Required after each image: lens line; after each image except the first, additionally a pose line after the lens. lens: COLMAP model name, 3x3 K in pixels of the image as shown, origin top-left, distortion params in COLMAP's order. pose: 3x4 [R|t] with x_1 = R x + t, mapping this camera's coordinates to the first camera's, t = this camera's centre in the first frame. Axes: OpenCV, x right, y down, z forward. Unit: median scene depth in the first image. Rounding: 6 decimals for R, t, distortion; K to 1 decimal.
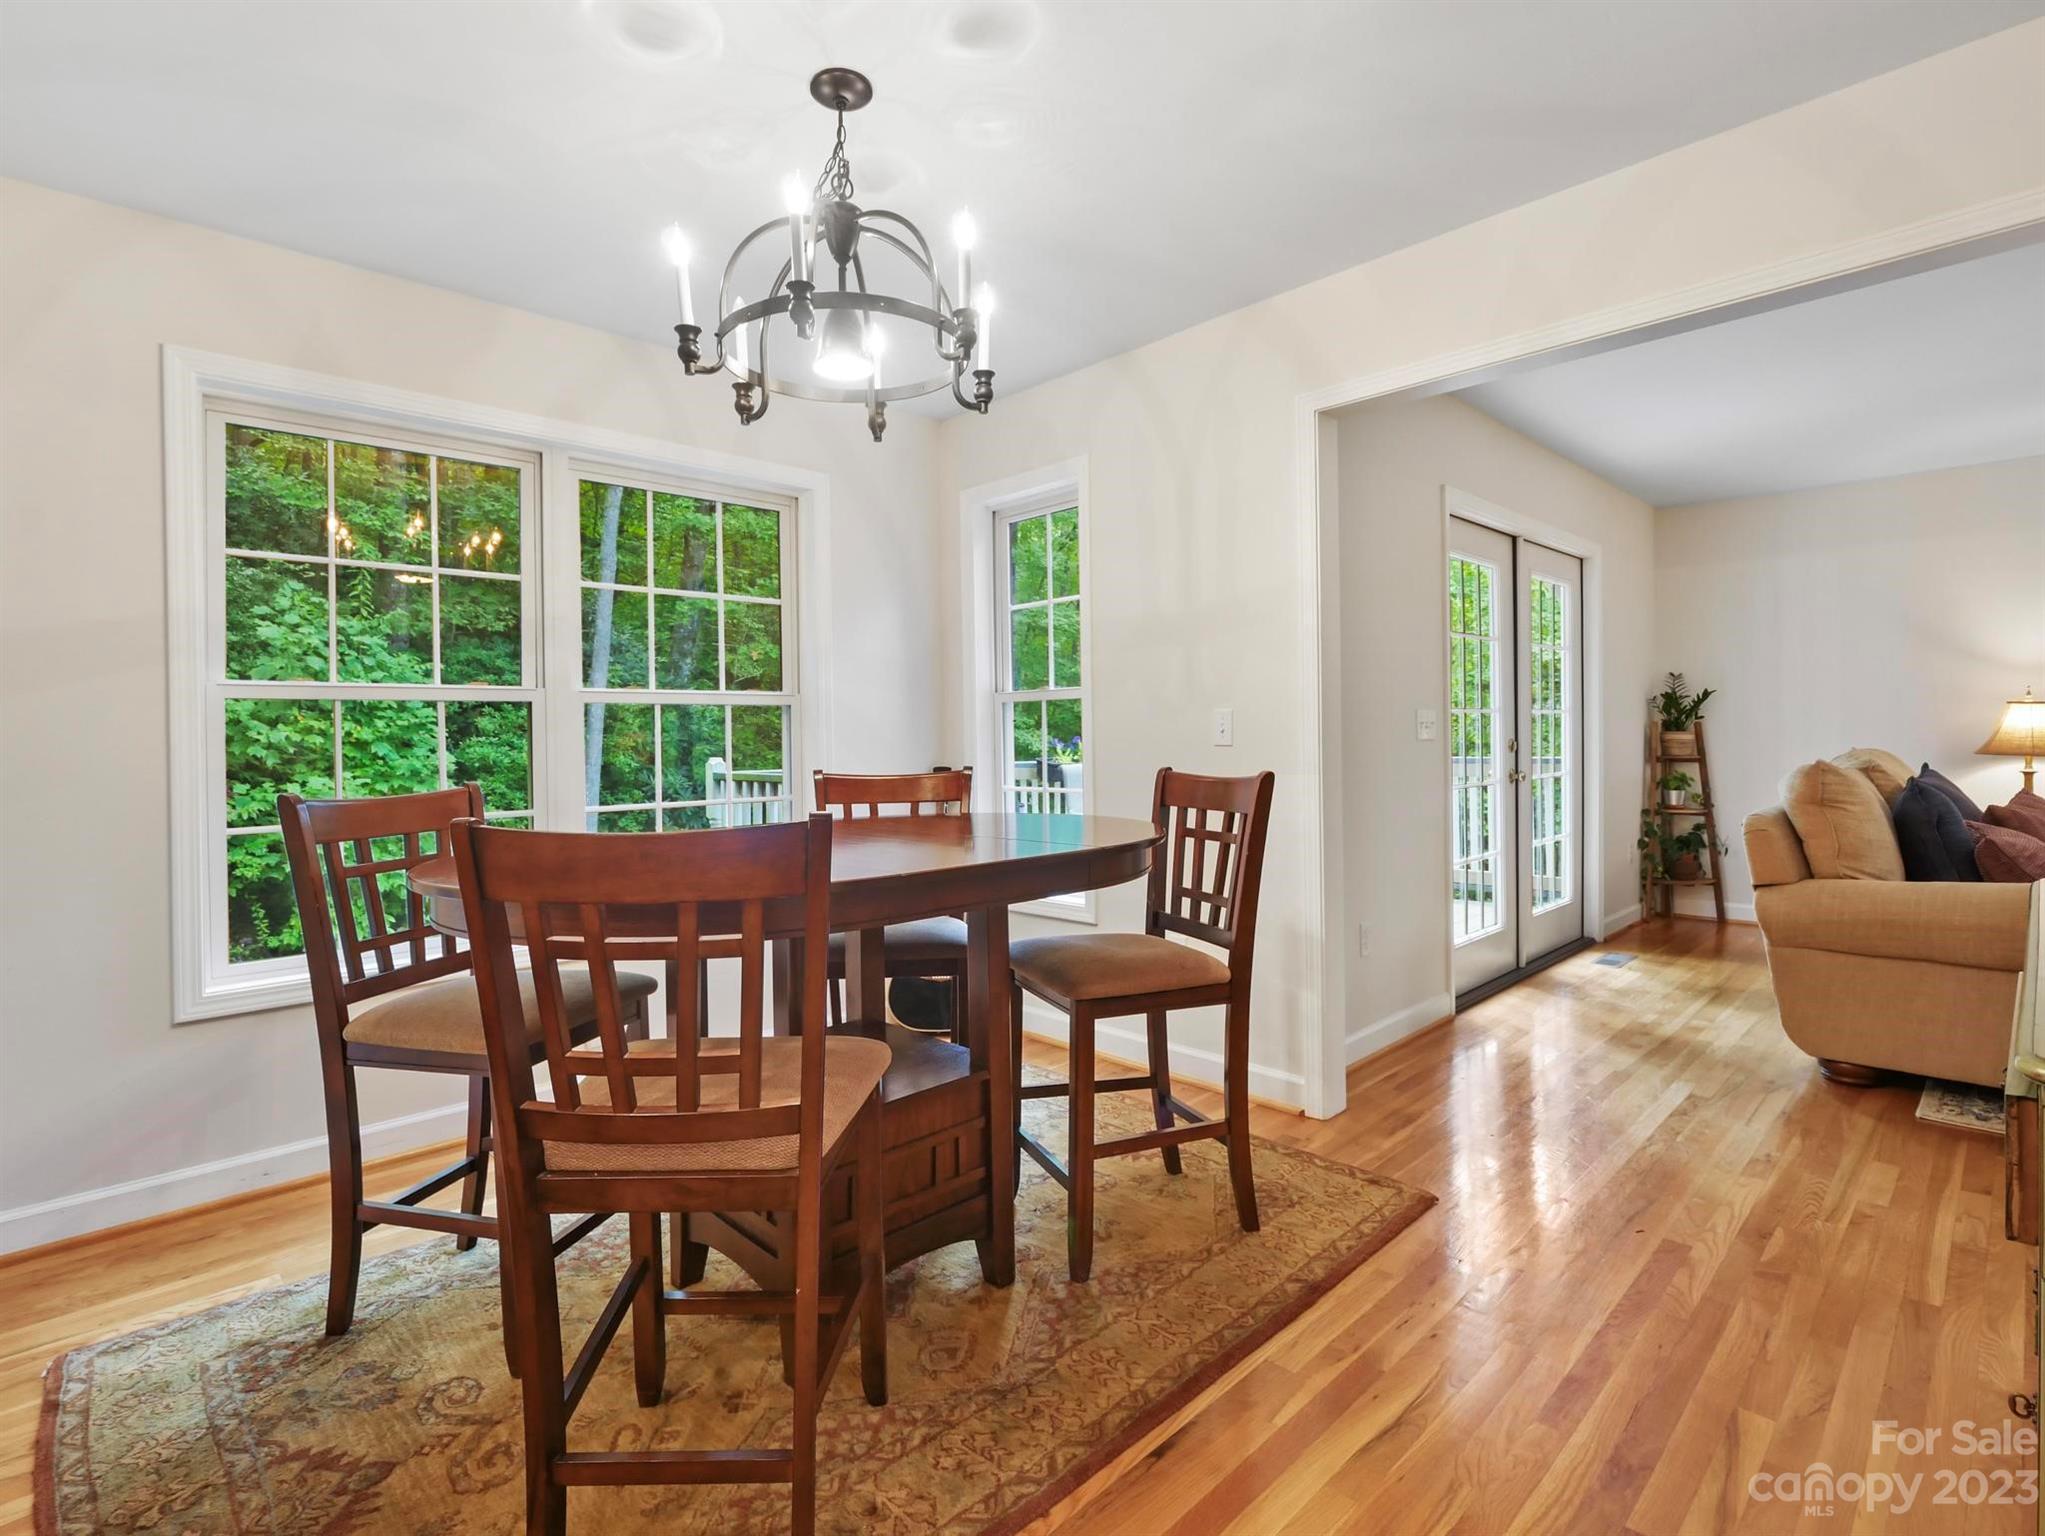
lens RADIAL K [[989.1, 0, 1041.1], [0, 989.1, 738.6], [0, 0, 1]] dist [-0.010083, -0.003531]
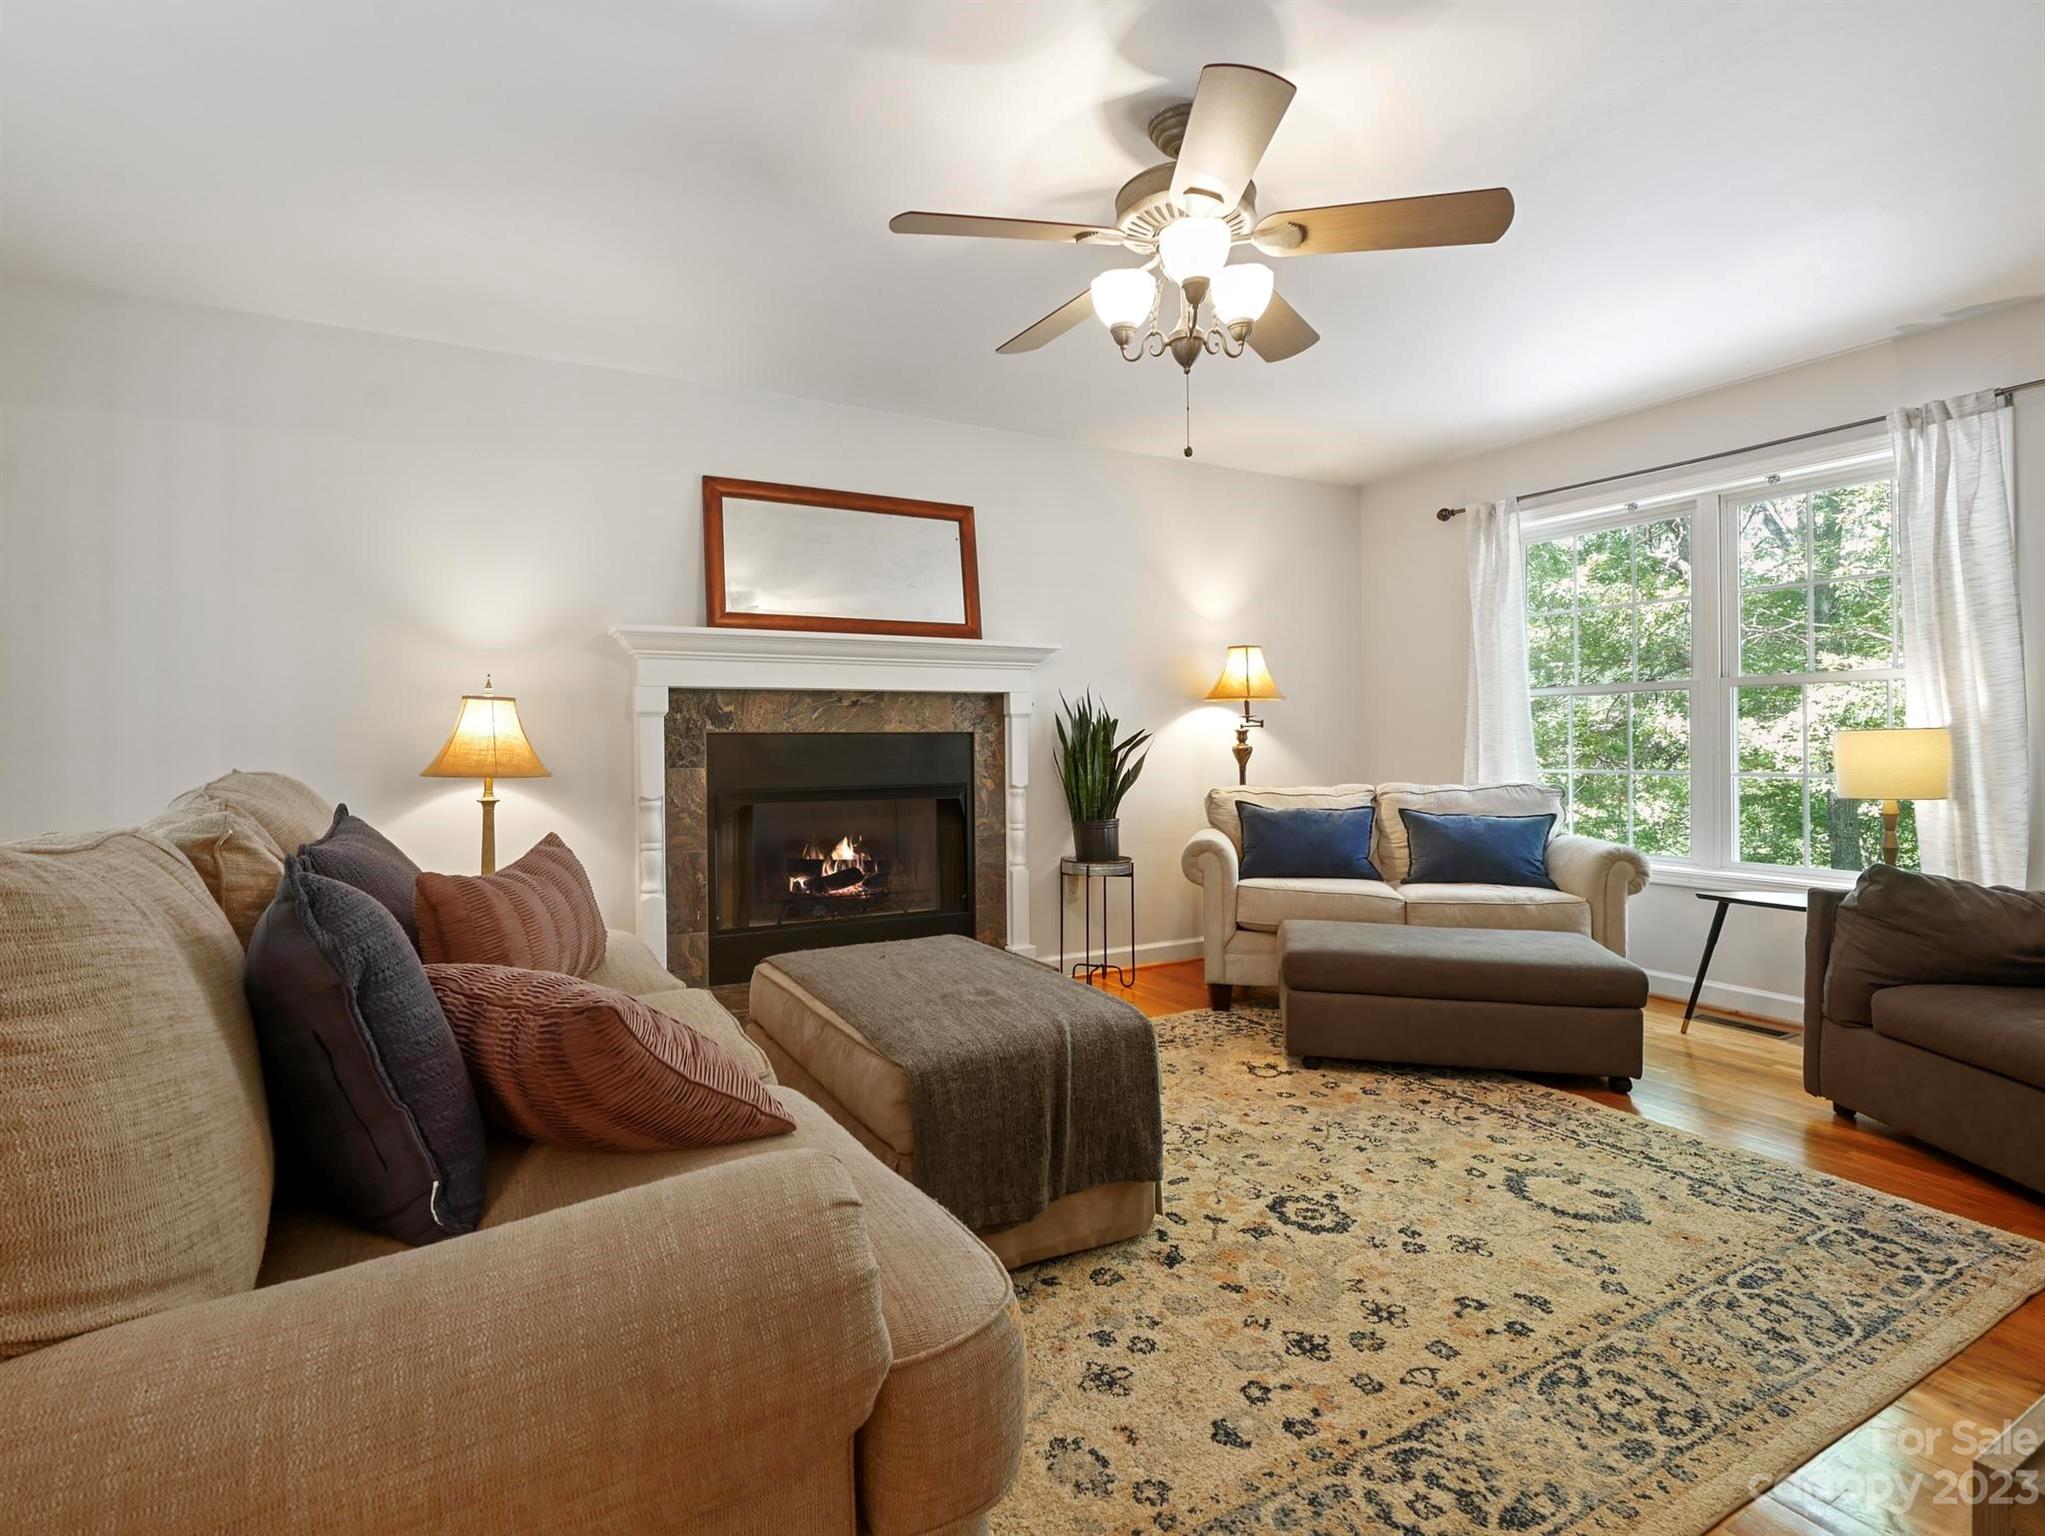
lens RADIAL K [[989.1, 0, 1020.3], [0, 989.1, 758.1], [0, 0, 1]] dist [-0.010083, -0.003531]
pose [[0.244893, -0.006570, 0.969528, 0.601042], [0.003995, 0.999975, 0.005768, 0.002161], [-0.969542, 0.002461, 0.244913, 0.649173]]
